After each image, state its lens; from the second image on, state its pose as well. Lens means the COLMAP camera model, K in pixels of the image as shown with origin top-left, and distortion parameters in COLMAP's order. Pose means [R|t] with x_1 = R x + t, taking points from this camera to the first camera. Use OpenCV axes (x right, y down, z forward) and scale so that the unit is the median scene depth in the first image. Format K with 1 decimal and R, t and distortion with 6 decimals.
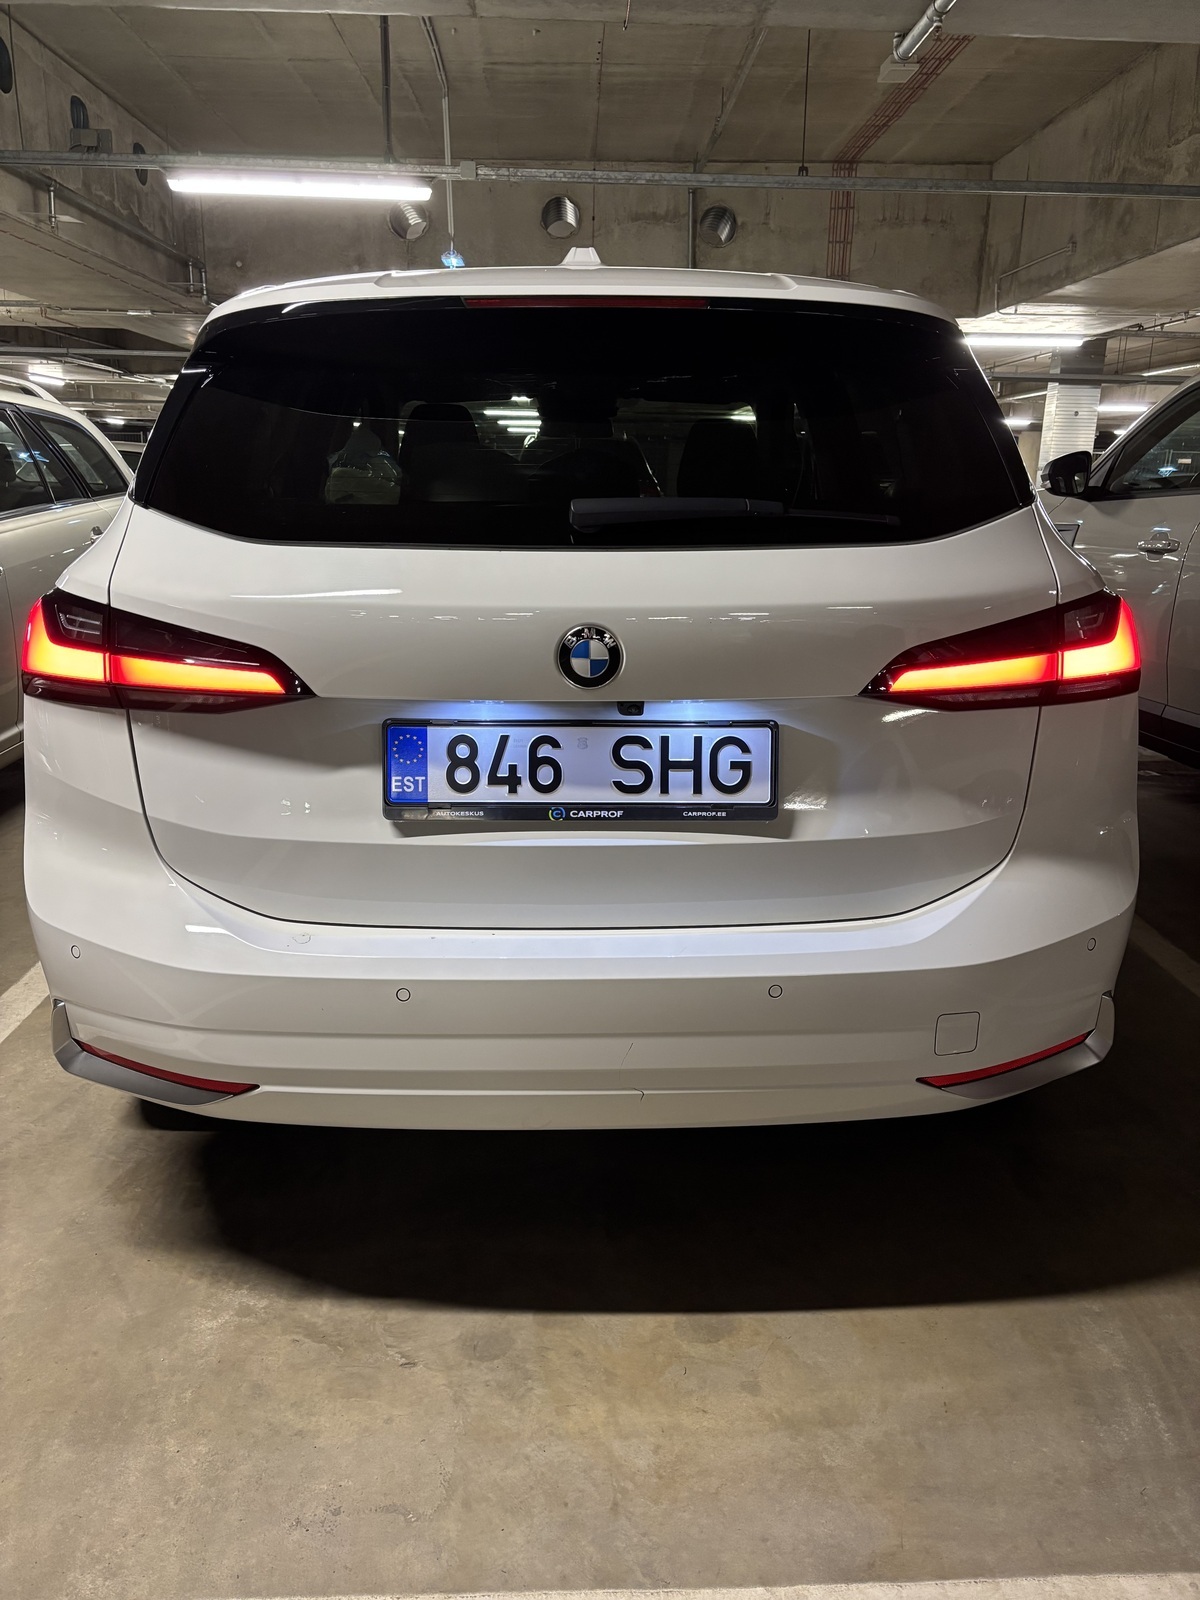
lens RADIAL K [[1192.4, 0, 600.9], [0, 1192.4, 796.7], [0, 0, 1]] dist [0.022857, -0.021259]
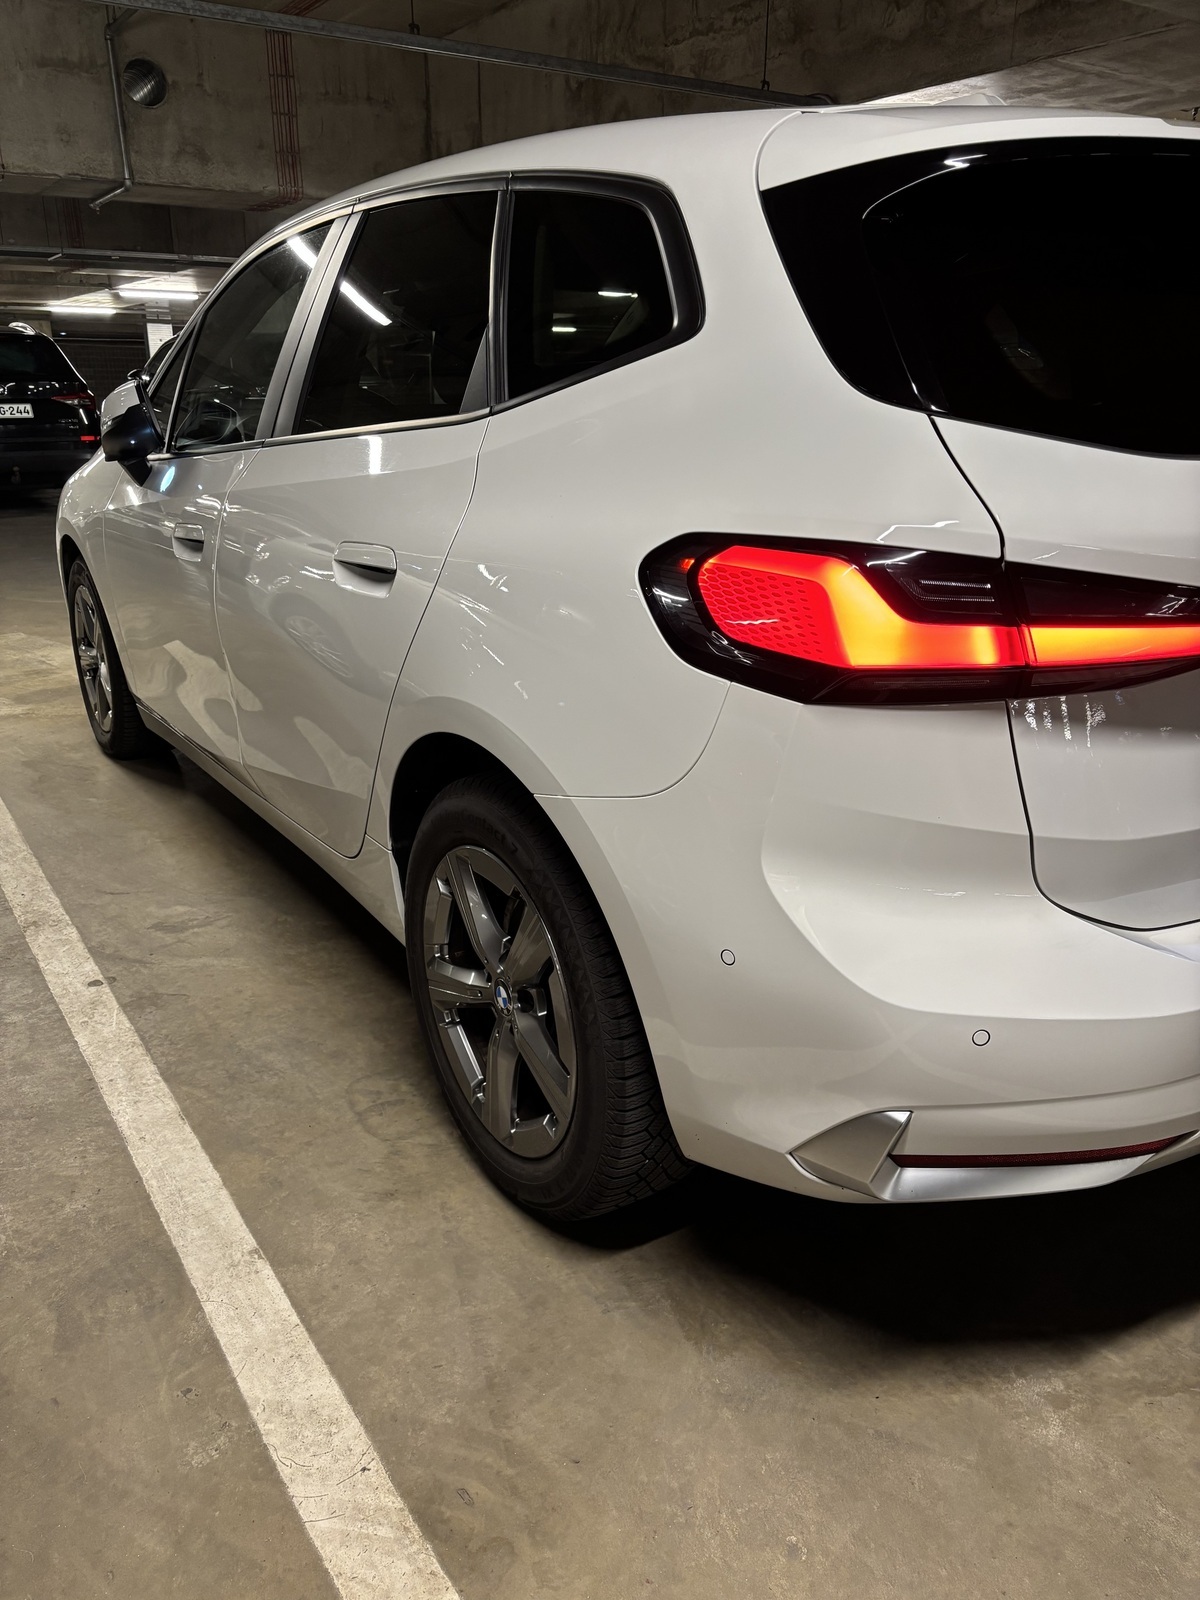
lens RADIAL K [[1192.4, 0, 596.1], [0, 1192.4, 807.5], [0, 0, 1]] dist [0.022857, -0.021259]
pose [[0.856769, -0.192014, 0.478620, -0.204975], [0.151705, 0.980875, 0.121944, -0.028675], [-0.492881, -0.031869, 0.869513, 0.102357]]
